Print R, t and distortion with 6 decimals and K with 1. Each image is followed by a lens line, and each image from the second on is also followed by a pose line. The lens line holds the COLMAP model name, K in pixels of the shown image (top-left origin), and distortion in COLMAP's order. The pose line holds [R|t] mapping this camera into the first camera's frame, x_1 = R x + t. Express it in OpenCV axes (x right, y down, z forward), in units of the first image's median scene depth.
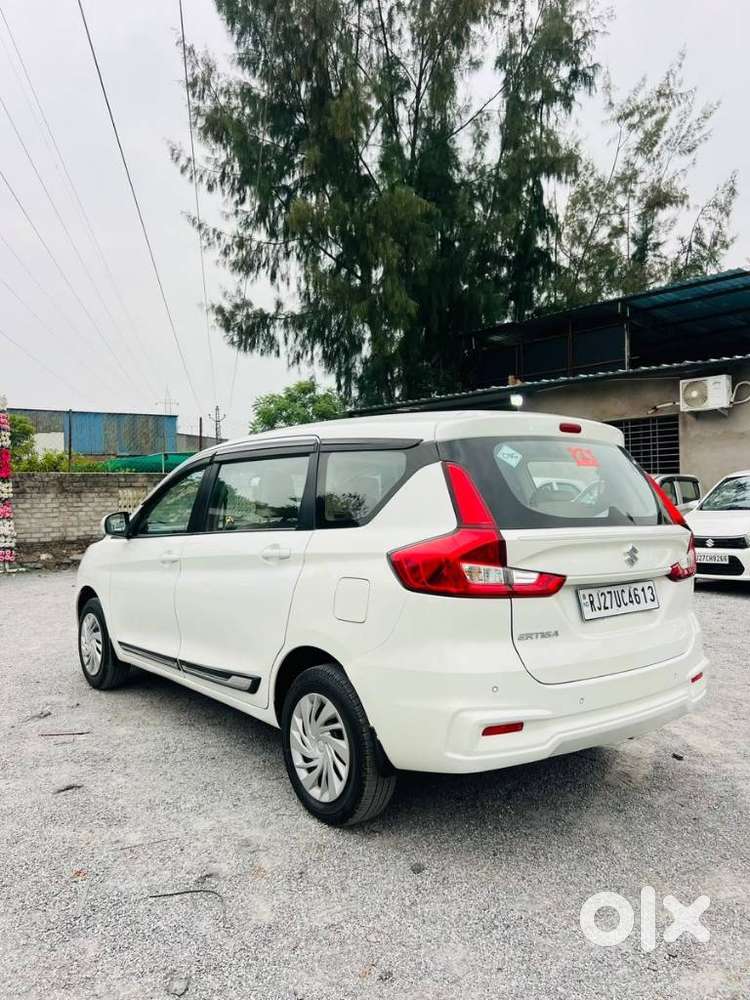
lens RADIAL K [[762.0, 0, 388.0], [0, 762.0, 495.9], [0, 0, 1]] dist [0.010443, 0.001369]
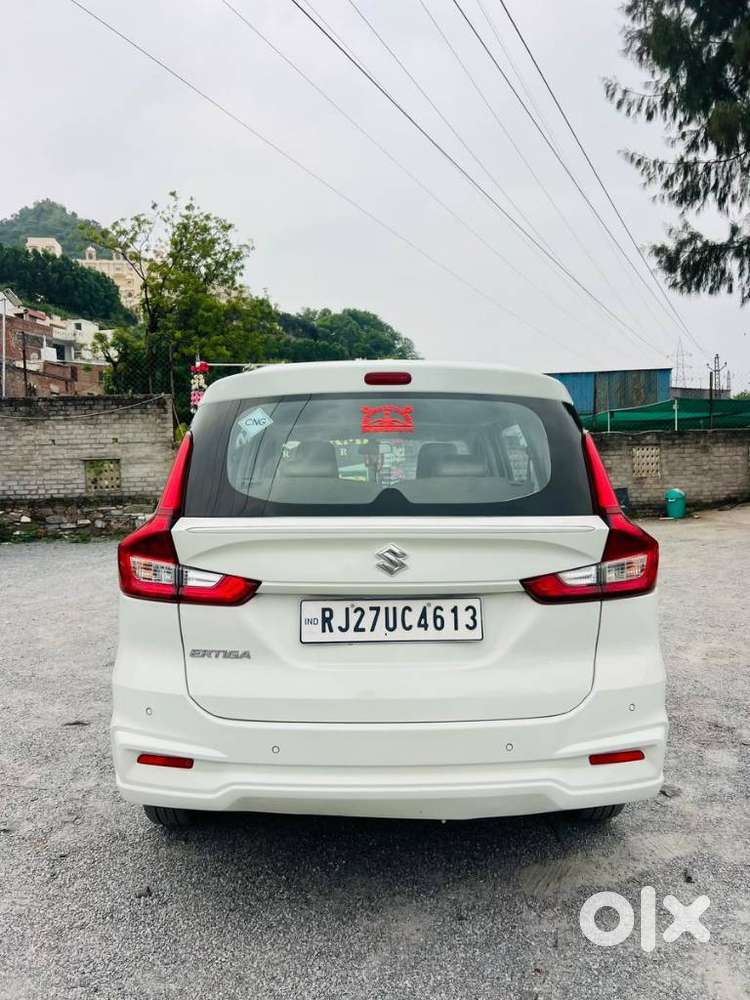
lens RADIAL K [[763.6, 0, 368.4], [0, 763.6, 495.1], [0, 0, 1]] dist [0.030625, -0.028319]
pose [[0.781085, 0.021338, -0.624060, 0.089691], [0.012583, 0.998675, 0.049896, -0.001827], [0.624298, -0.046826, 0.779782, 0.055083]]
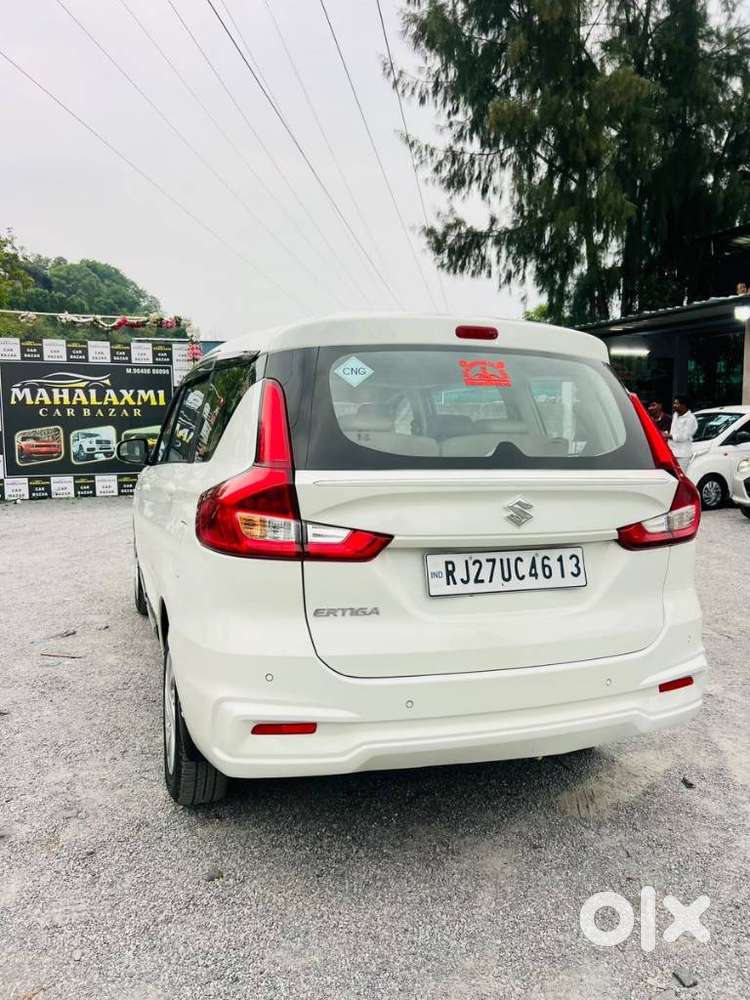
lens RADIAL K [[763.6, 0, 368.4], [0, 763.6, 495.1], [0, 0, 1]] dist [0.030625, -0.028319]
pose [[0.939640, 0.041492, -0.339638, 0.052364], [-0.010352, 0.995613, 0.092989, -0.000171], [0.342007, -0.083860, 0.935948, 0.035384]]
